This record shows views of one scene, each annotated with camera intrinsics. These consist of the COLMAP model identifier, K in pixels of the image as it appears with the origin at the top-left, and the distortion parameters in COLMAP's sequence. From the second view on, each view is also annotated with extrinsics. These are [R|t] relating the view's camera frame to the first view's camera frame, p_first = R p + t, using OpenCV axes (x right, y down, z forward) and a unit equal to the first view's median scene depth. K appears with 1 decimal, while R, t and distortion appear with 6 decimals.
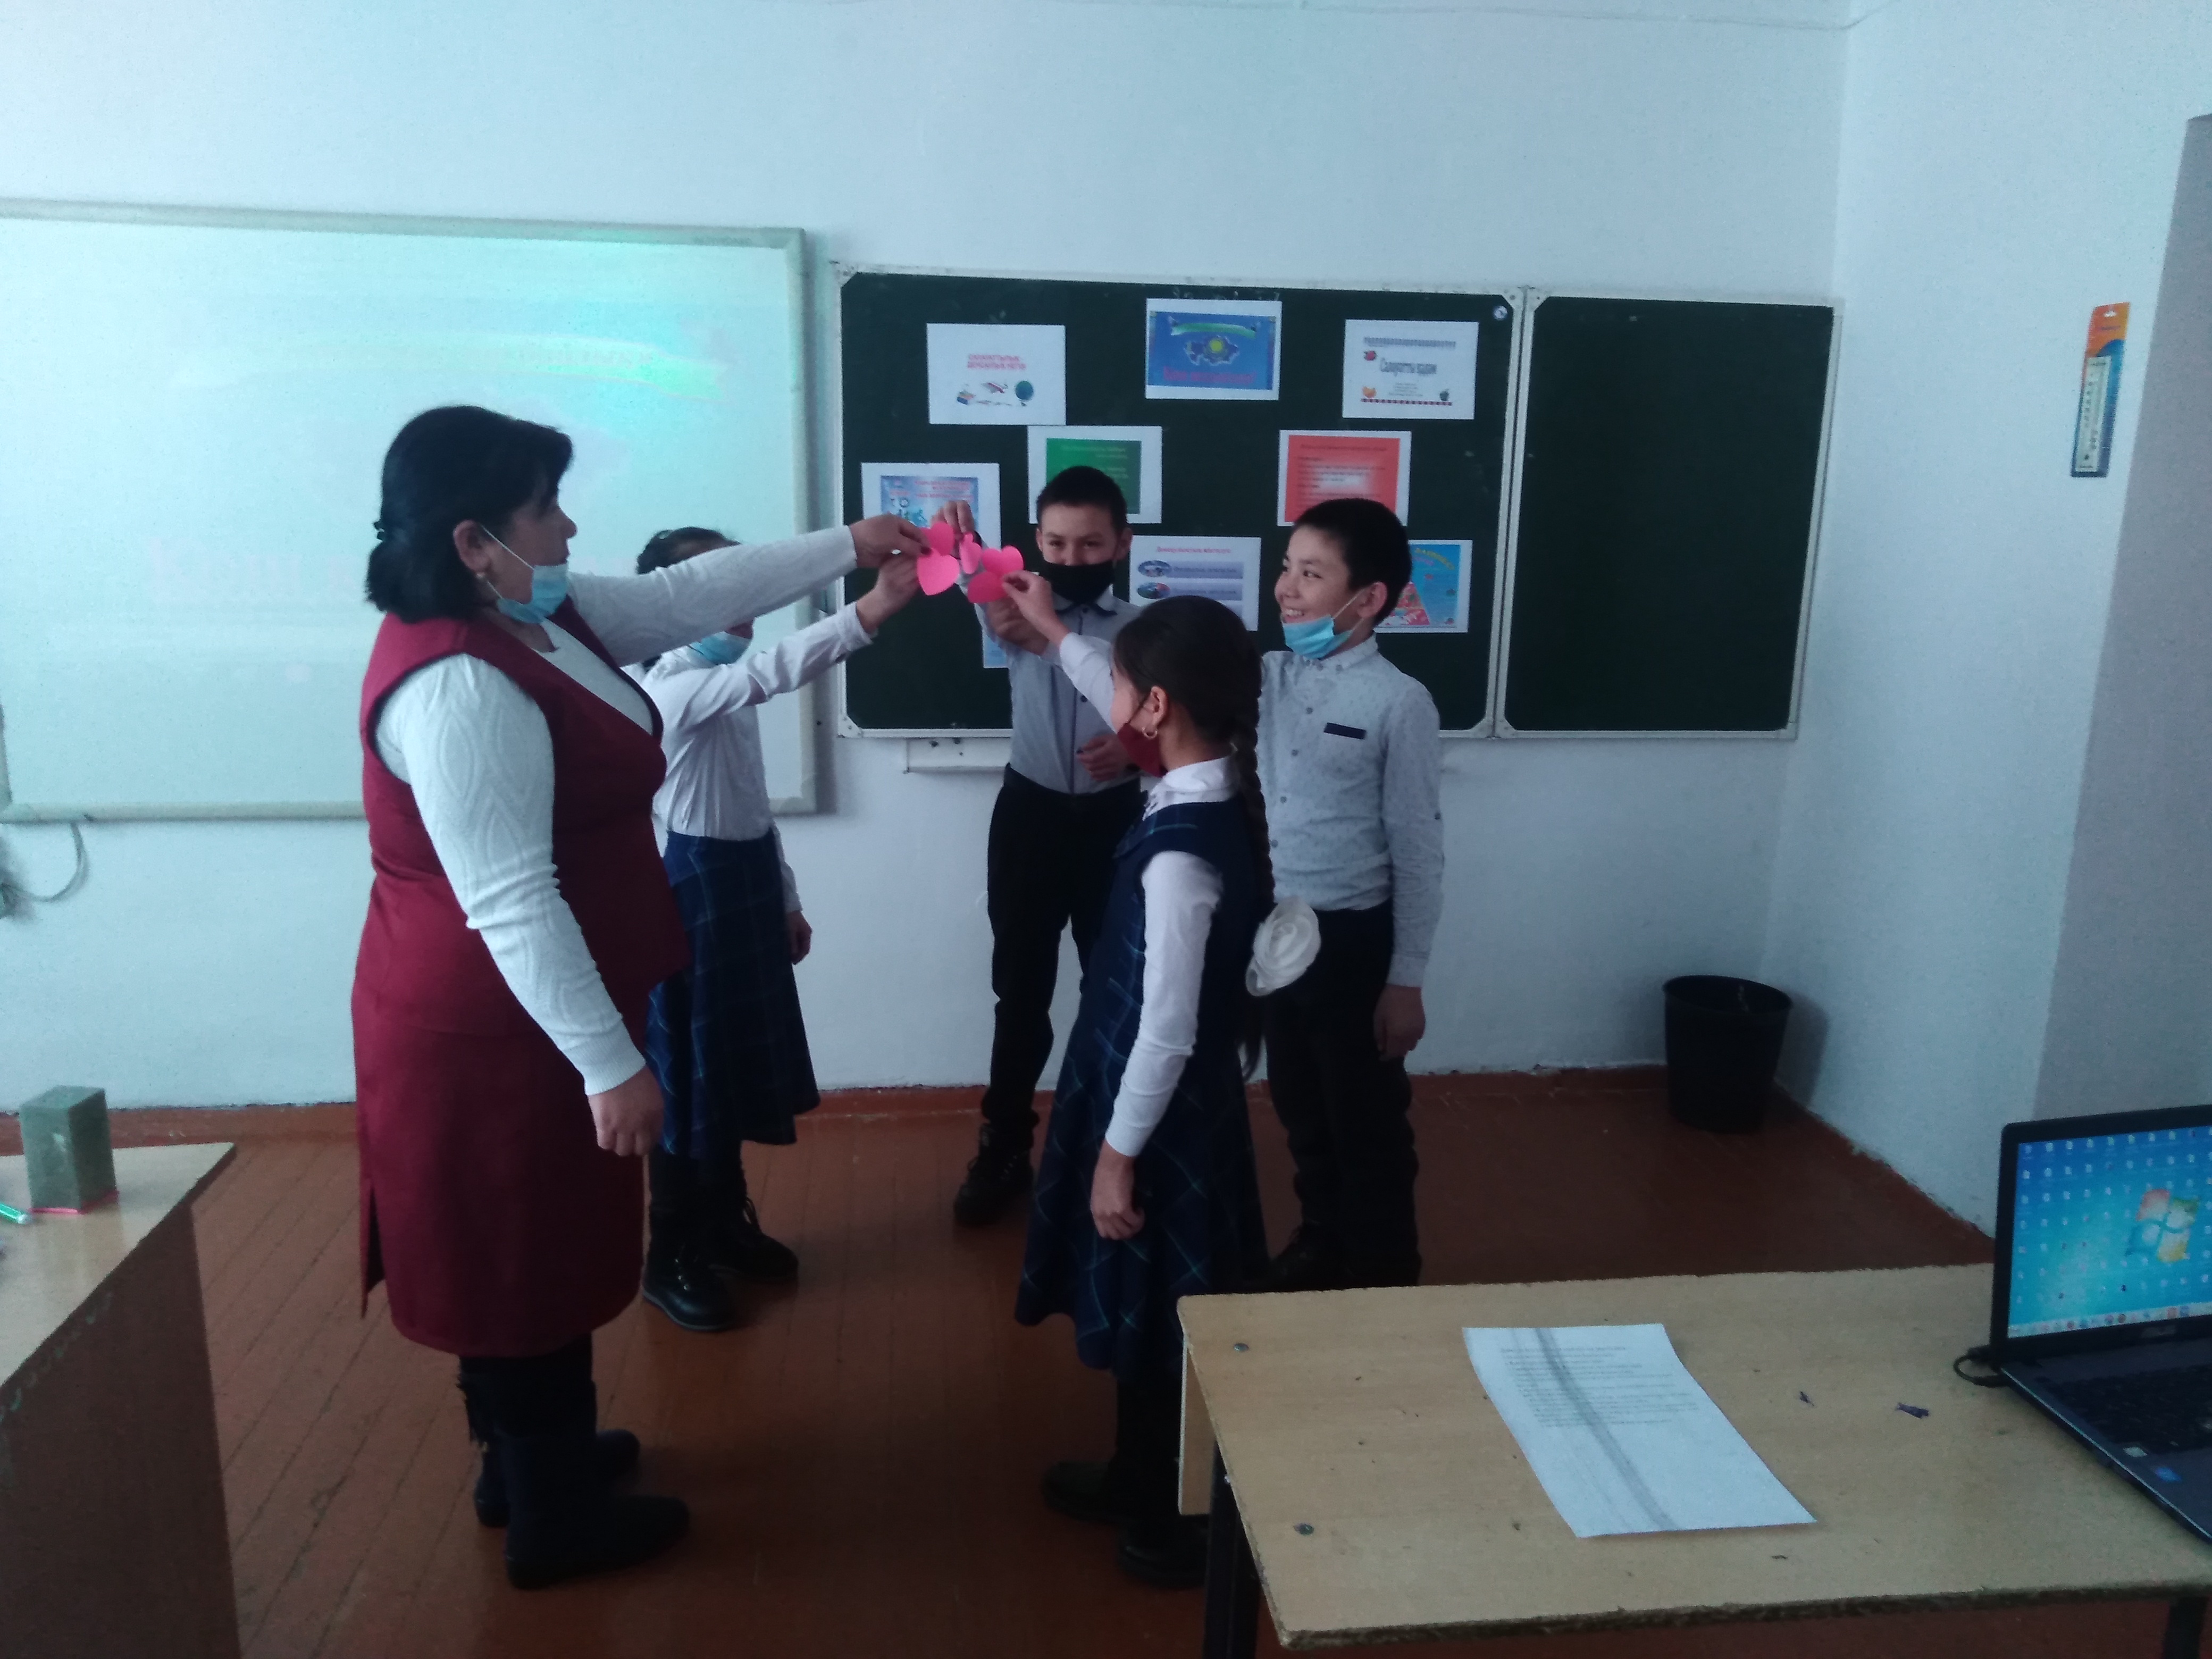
lens RADIAL K [[1682.0, 0, 1105.2], [0, 1682.0, 835.8], [0, 0, 1]] dist [0.029016, -0.008133]
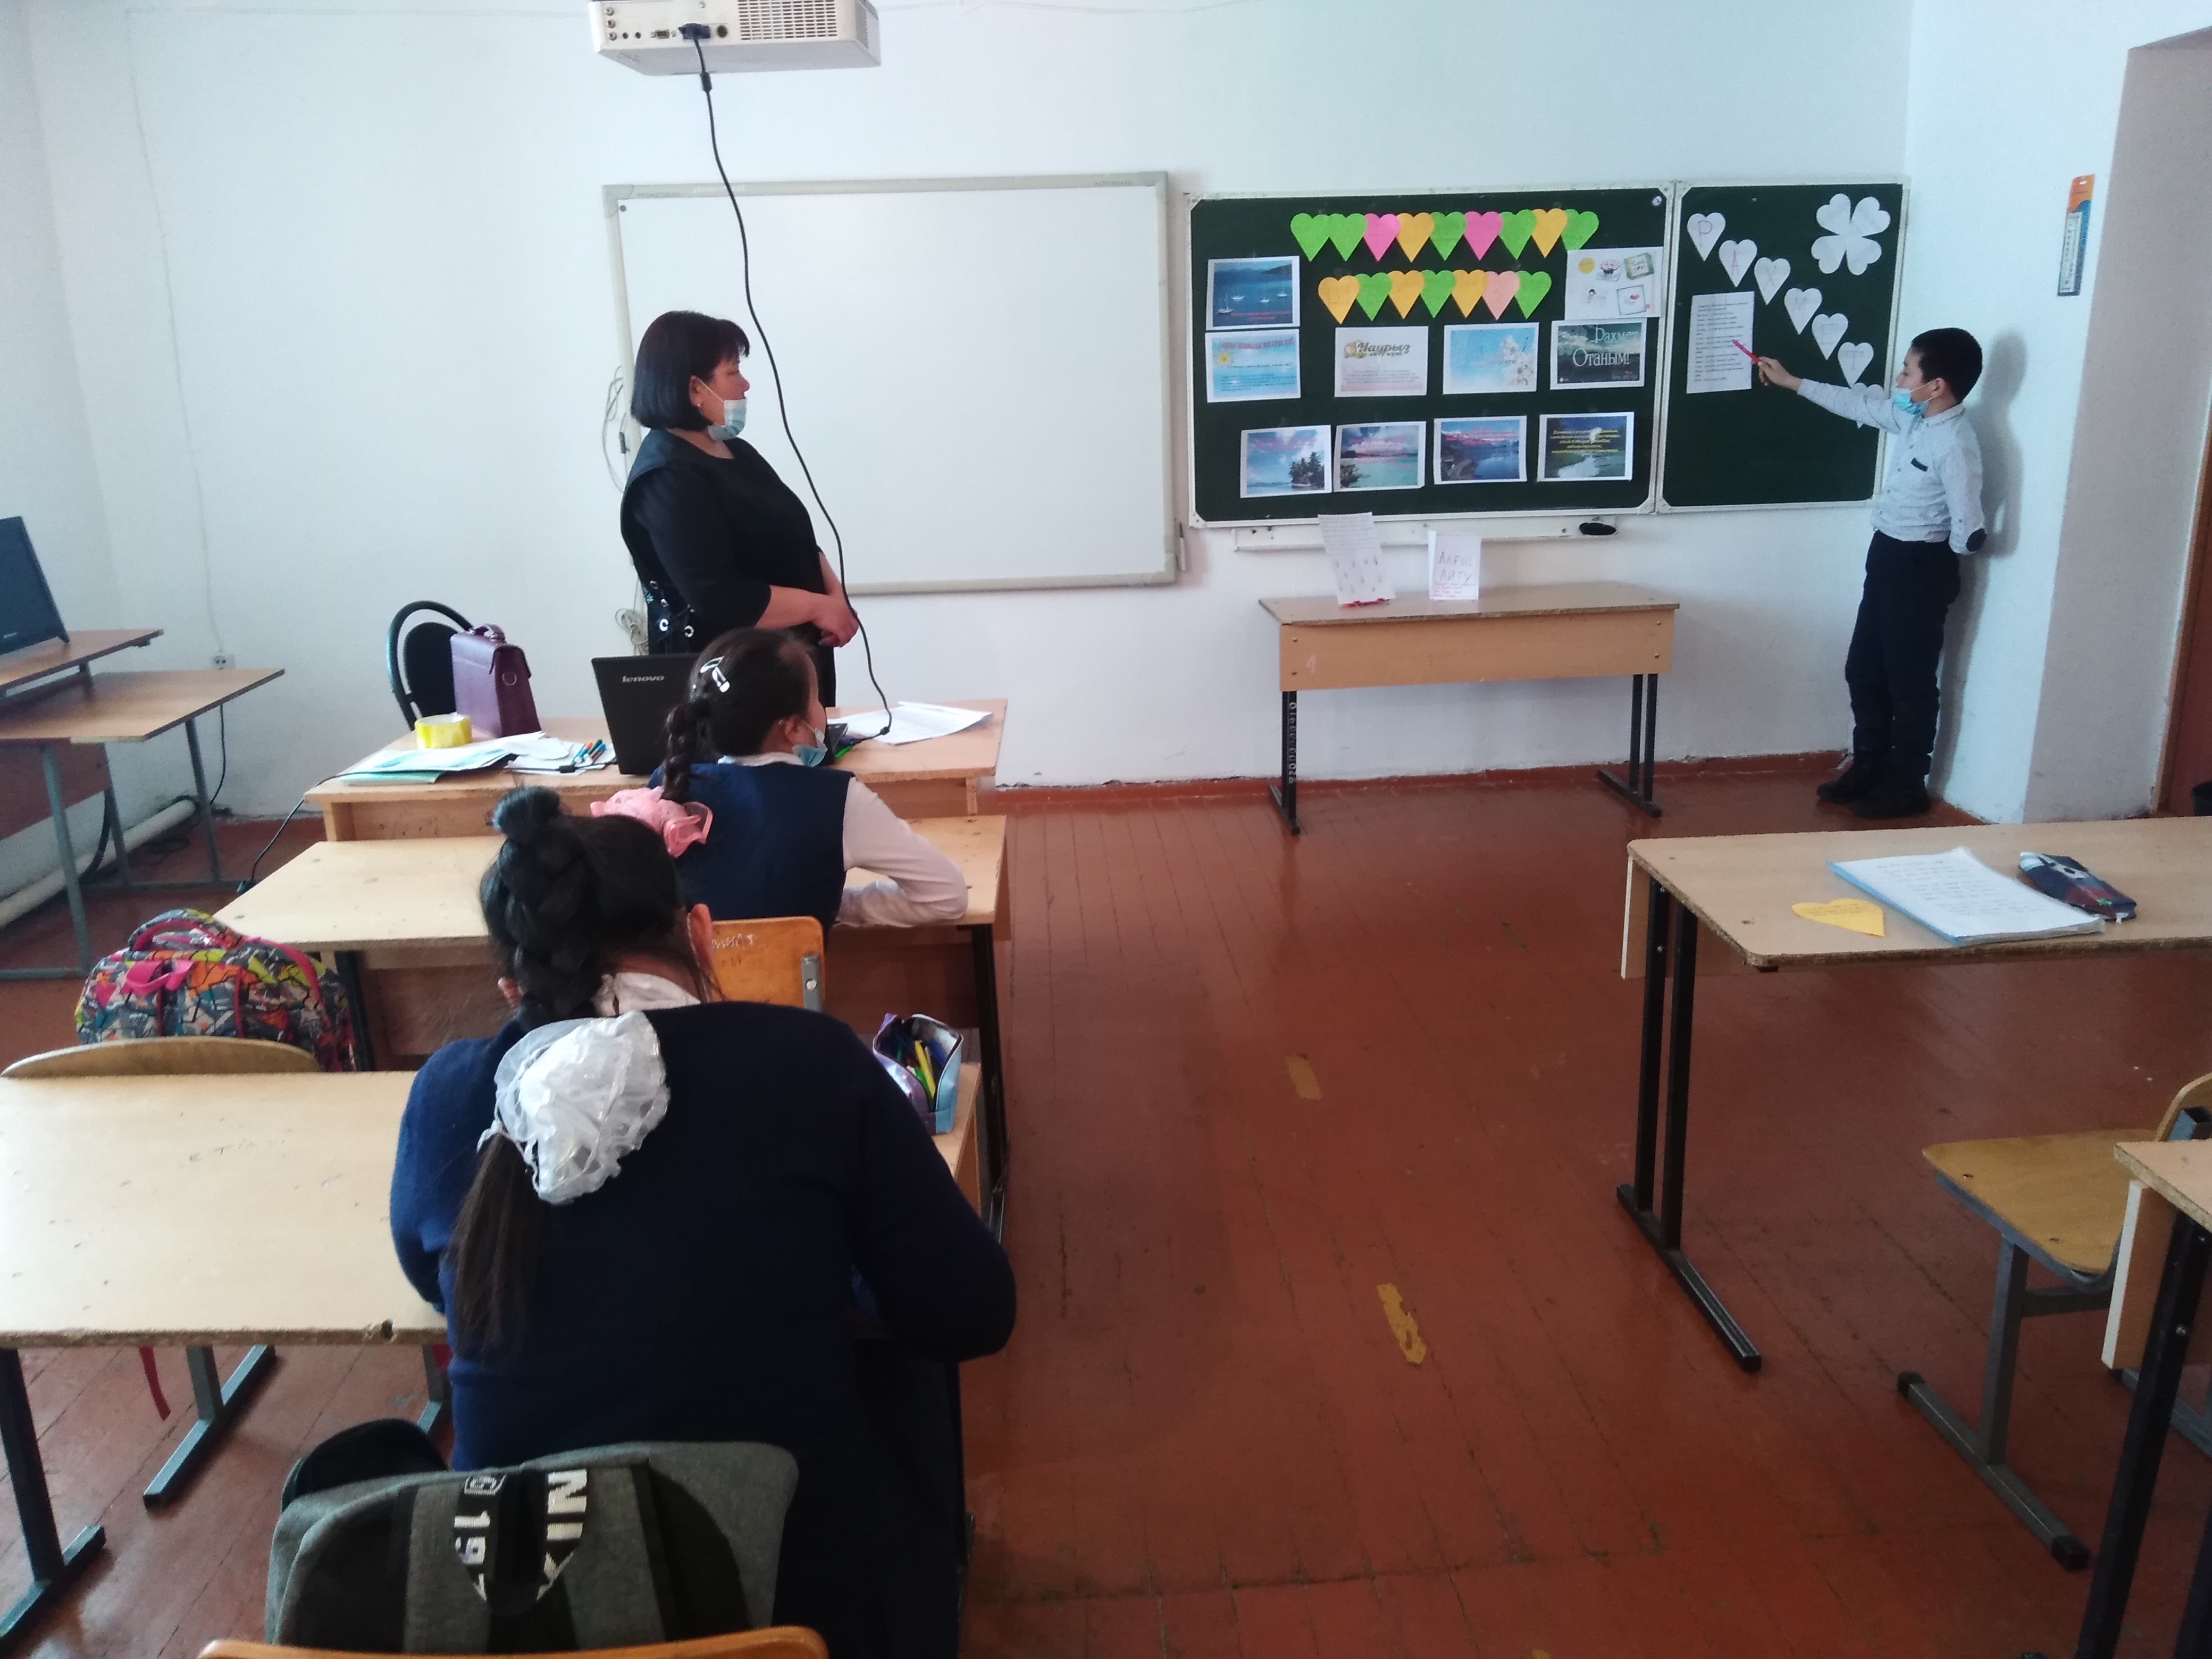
lens RADIAL K [[1682.0, 0, 1105.7], [0, 1682.0, 821.2], [0, 0, 1]] dist [0.029016, -0.008133]
pose [[0.996310, -0.025705, -0.081893, -0.118556], [0.029889, 0.998287, 0.050288, 0.118026], [0.080460, -0.052550, 0.995372, -0.456340]]
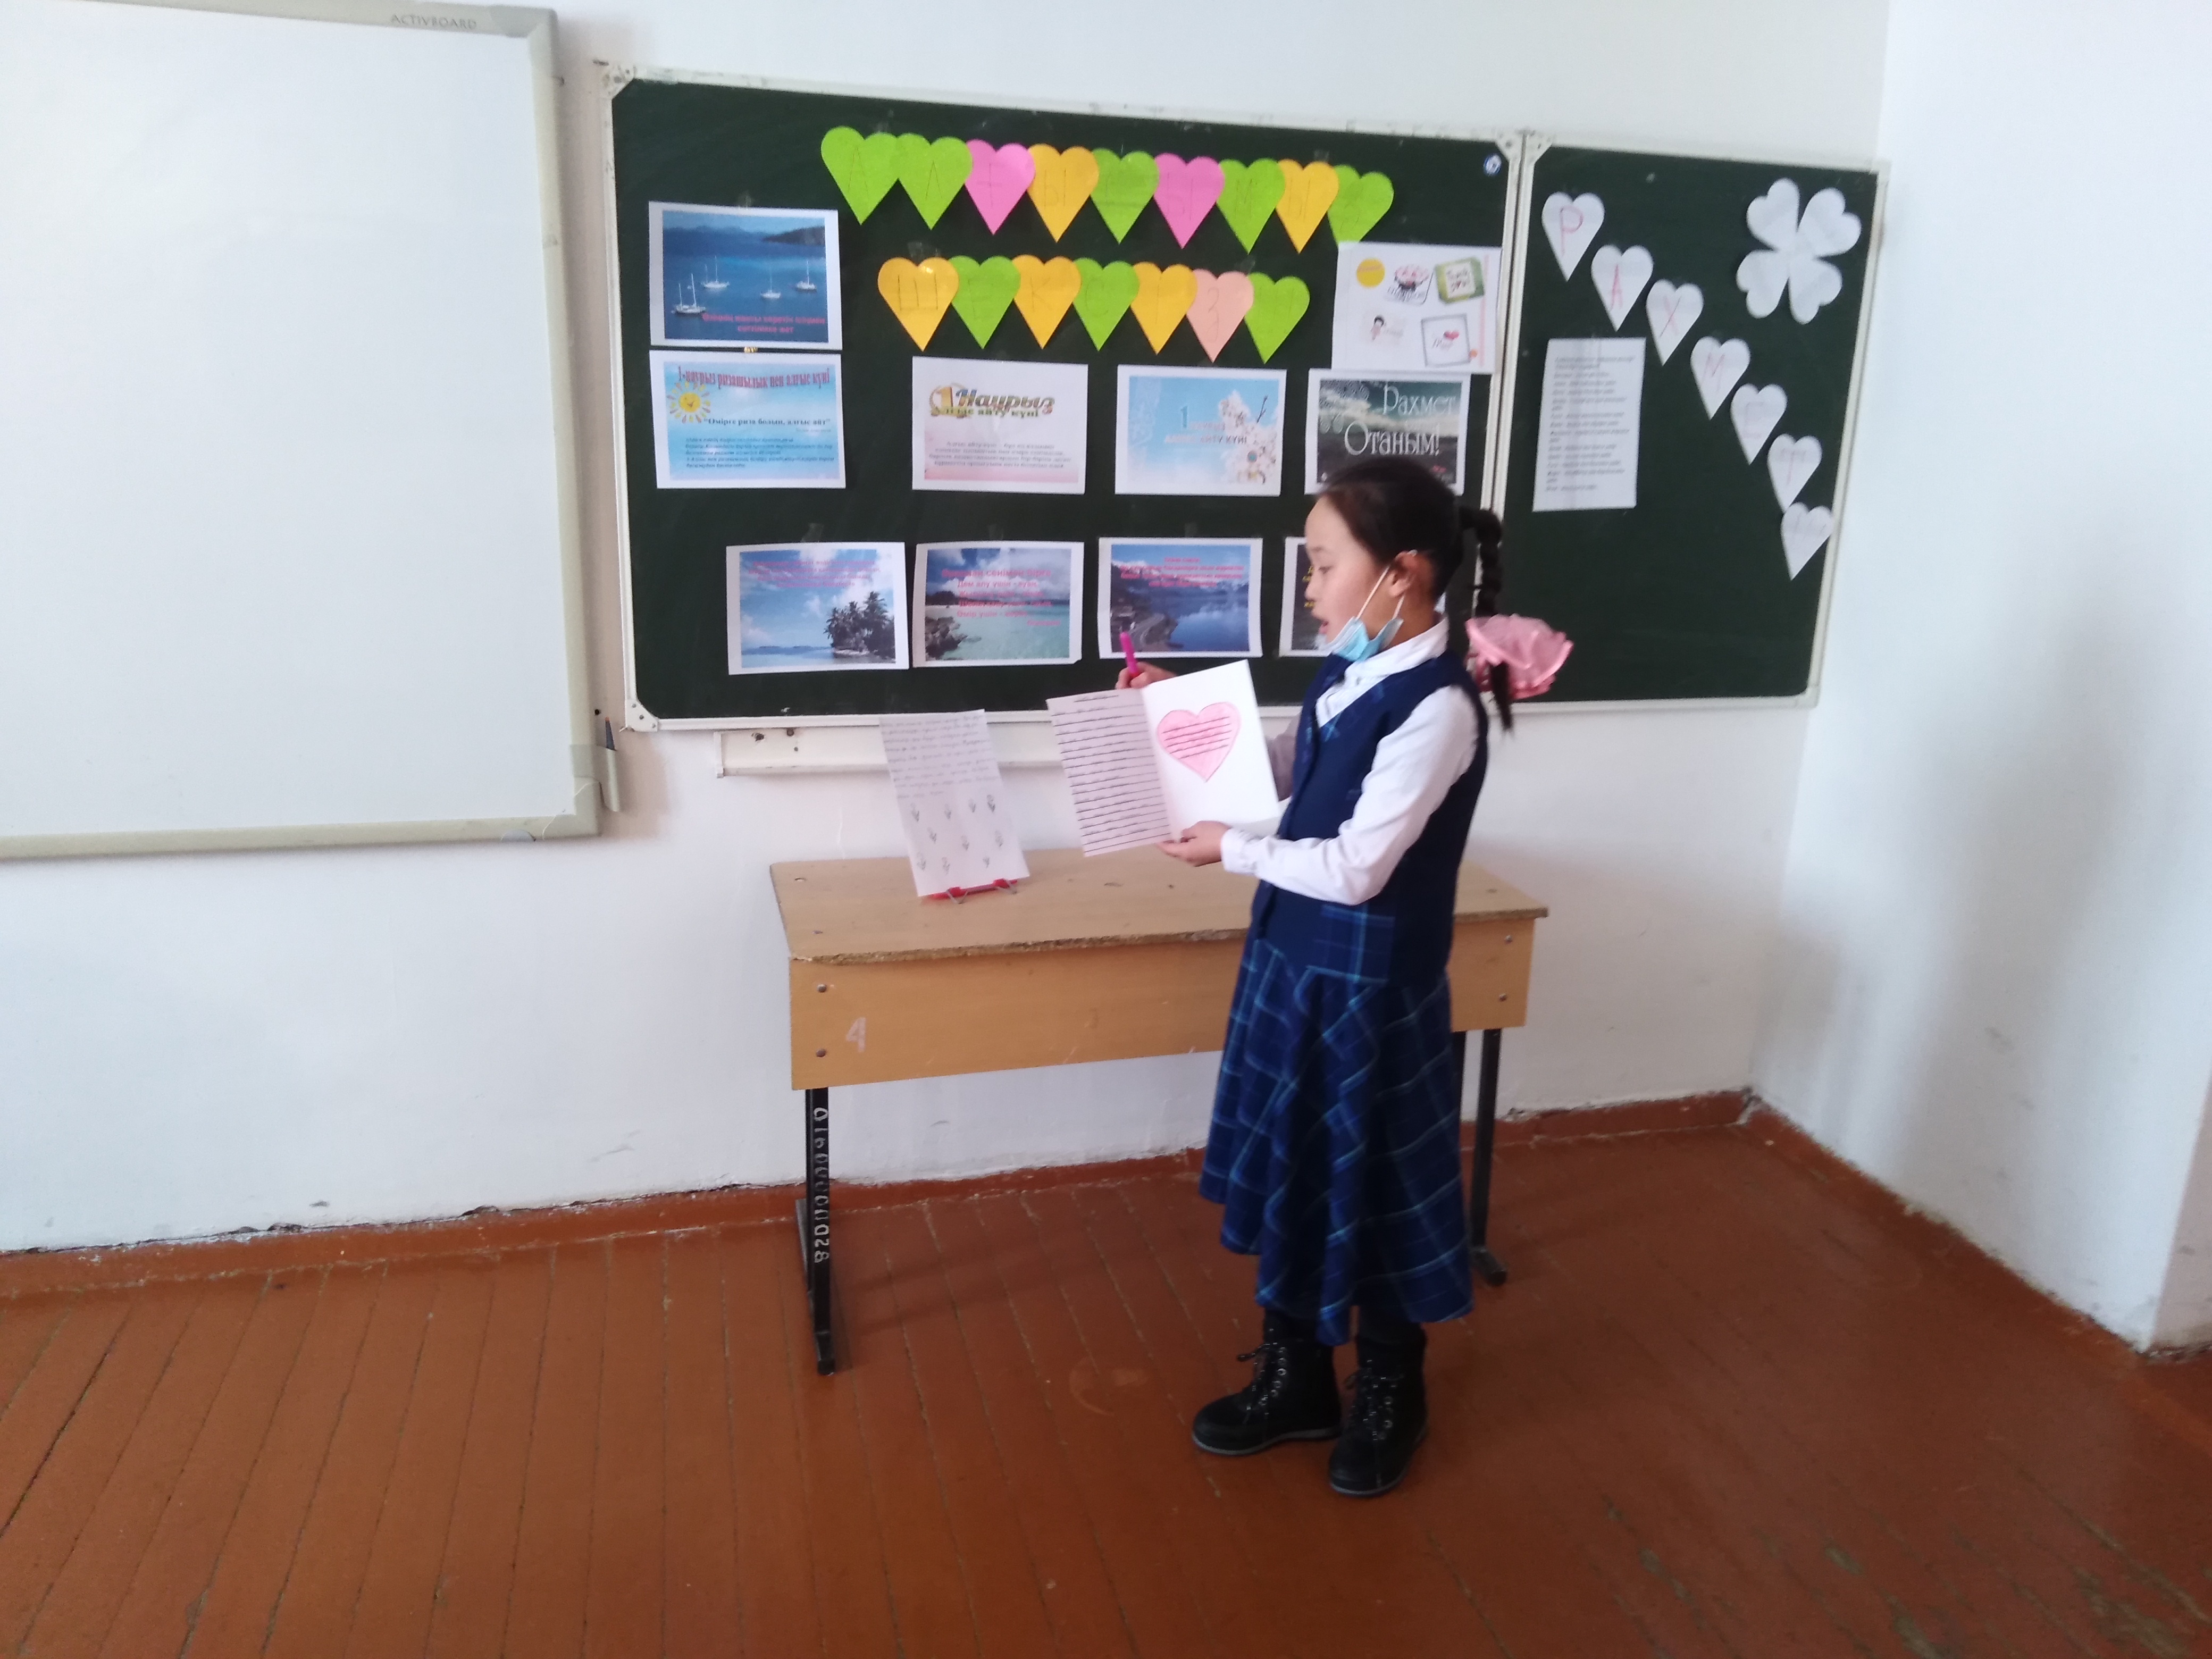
lens RADIAL K [[1682.0, 0, 1098.0], [0, 1682.0, 813.6], [0, 0, 1]] dist [0.029016, -0.008133]
pose [[0.991776, -0.023844, 0.125744, -0.048530], [0.019813, 0.999252, 0.033214, -0.043204], [-0.126442, -0.030450, 0.991507, 0.249155]]
